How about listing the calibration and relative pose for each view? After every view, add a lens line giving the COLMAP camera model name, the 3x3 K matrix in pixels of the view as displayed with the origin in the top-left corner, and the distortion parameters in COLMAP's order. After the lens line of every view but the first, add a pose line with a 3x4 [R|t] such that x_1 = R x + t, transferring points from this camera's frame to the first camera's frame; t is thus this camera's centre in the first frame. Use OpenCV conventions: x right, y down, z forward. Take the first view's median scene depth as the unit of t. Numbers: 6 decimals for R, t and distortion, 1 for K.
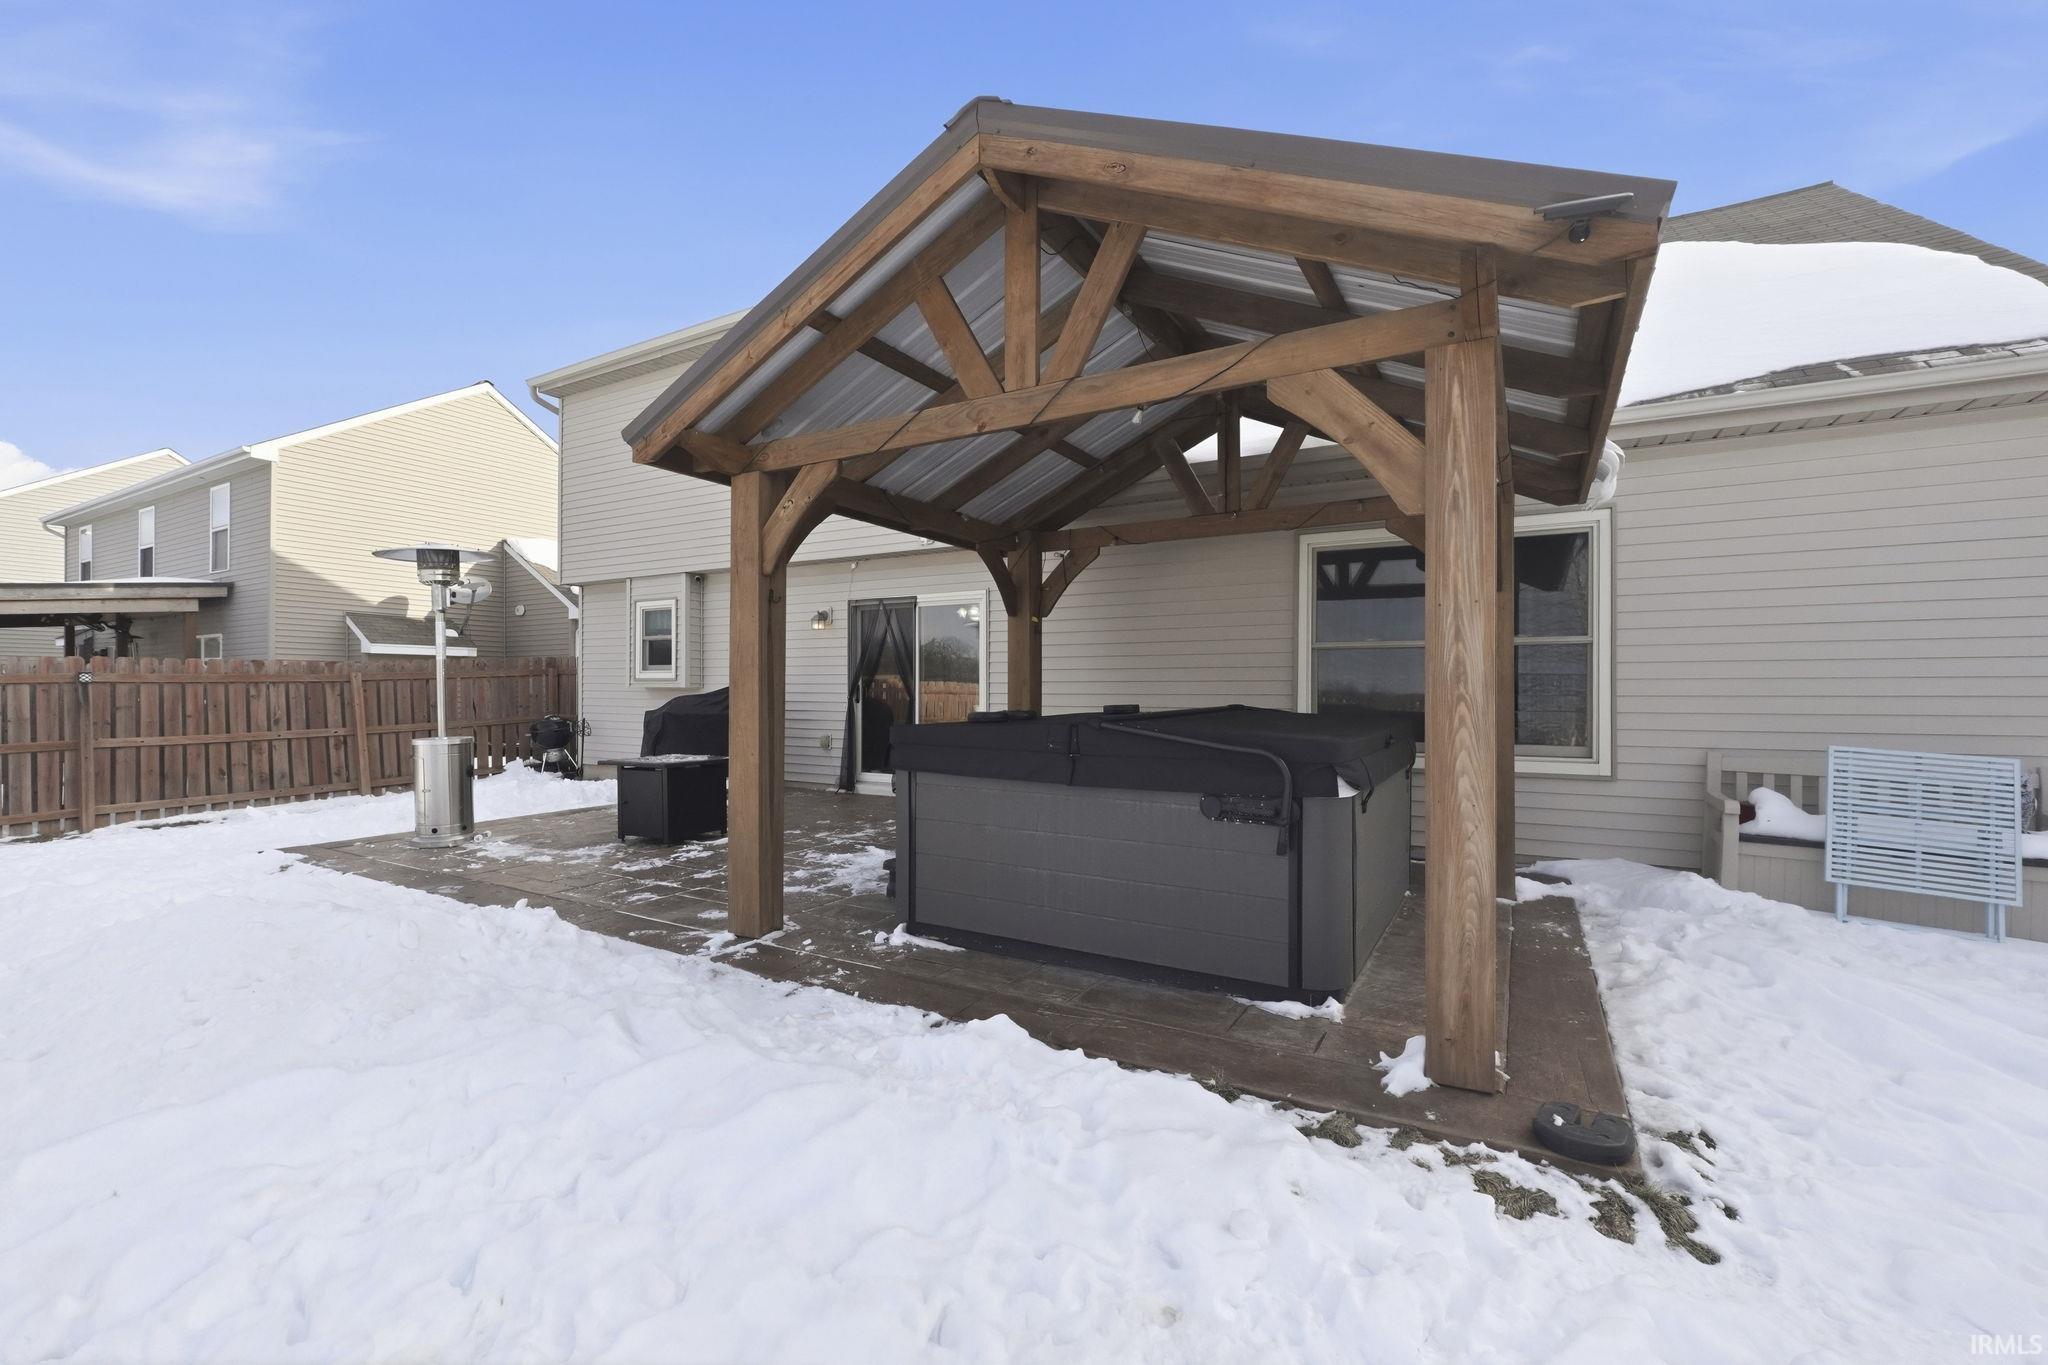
lens RADIAL K [[869.9, 0, 1017.7], [0, 869.9, 695.7], [0, 0, 1]] dist [-0.012645, 0.000189]
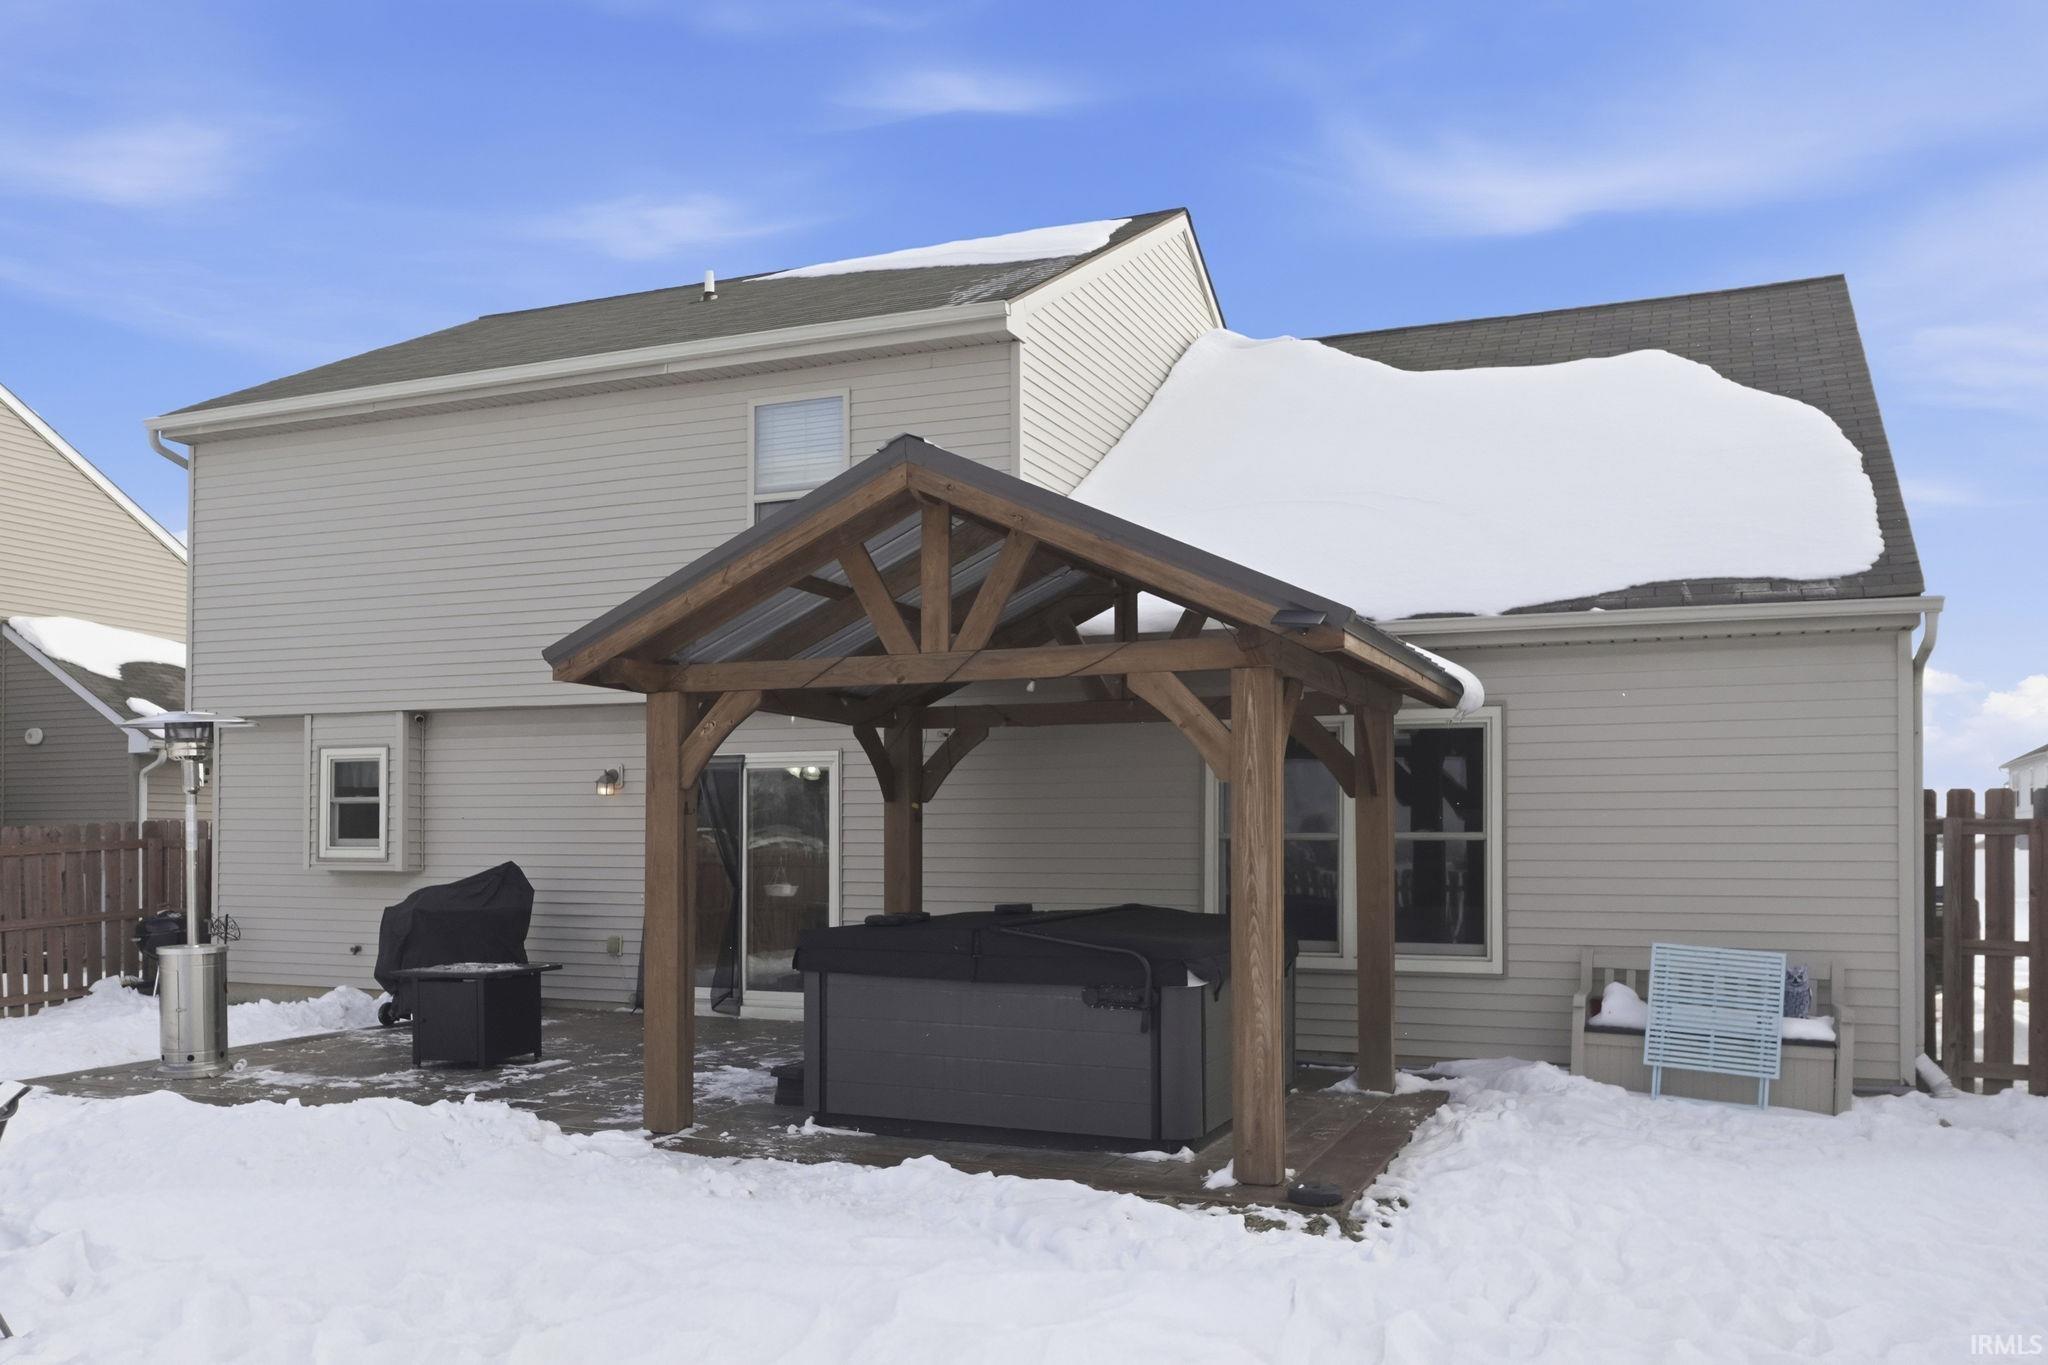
lens RADIAL K [[1662.5, 0, 1006.0], [0, 1662.5, 840.3], [0, 0, 1]] dist [-0.003680, 0.002754]
pose [[0.992319, -0.000462, 0.123702, -0.126907], [0.001422, 0.999970, -0.007672, -0.050964], [-0.123694, 0.007789, 0.992290, -0.893709]]
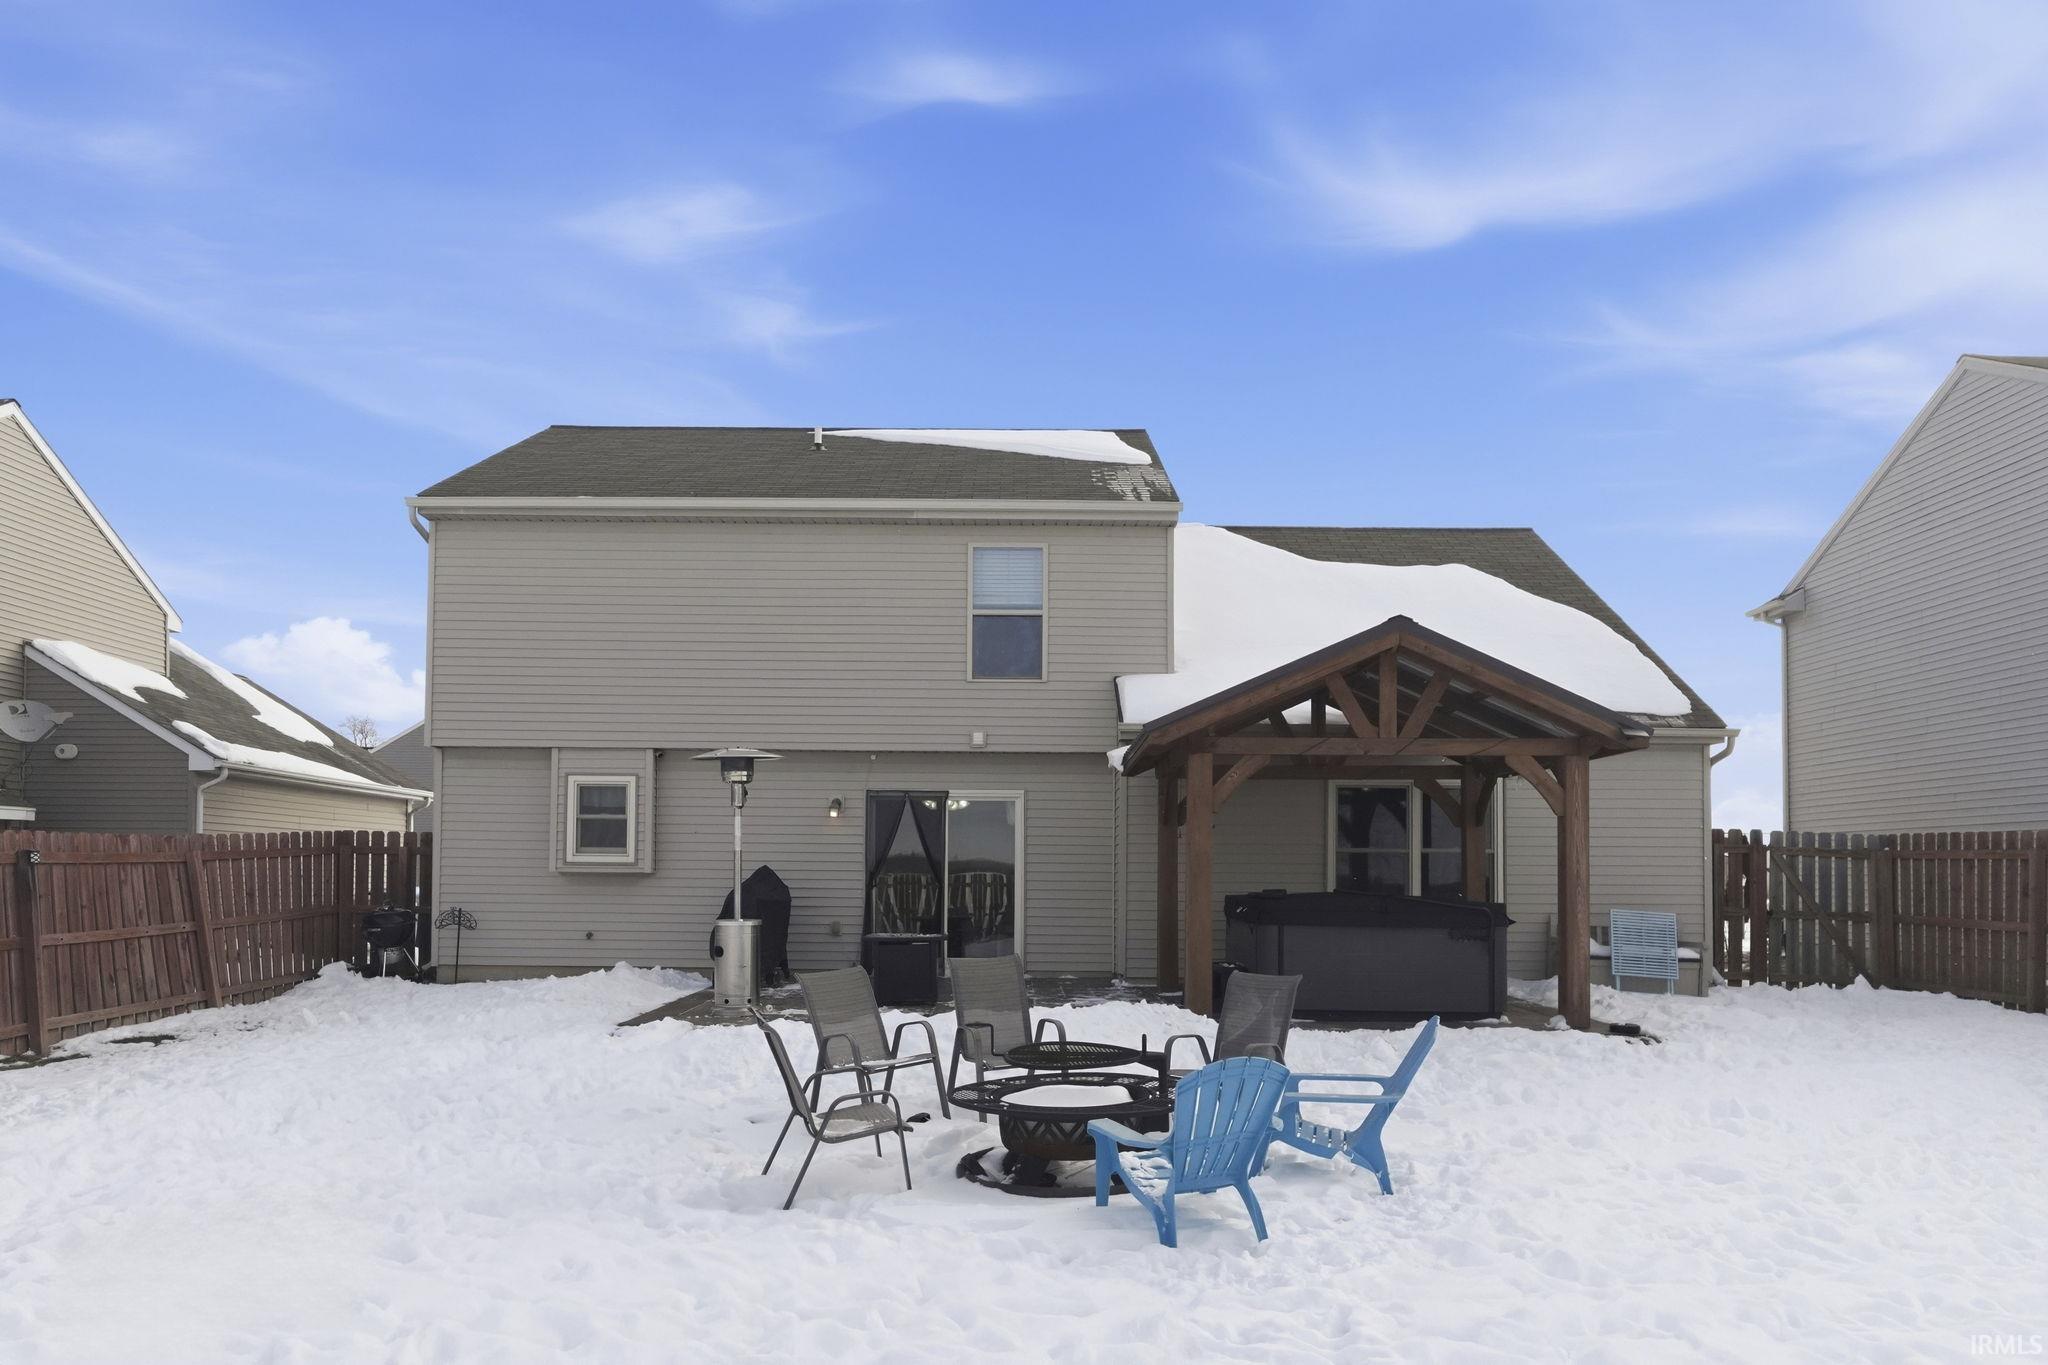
lens RADIAL K [[1415.5, 0, 1009.4], [0, 1415.5, 848.8], [0, 0, 1]] dist [-0.011074, 0.007332]
pose [[0.864466, 0.014735, 0.502476, -1.728581], [-0.002877, 0.999699, -0.024367, 0.000945], [-0.502684, 0.019619, 0.864248, -1.032812]]
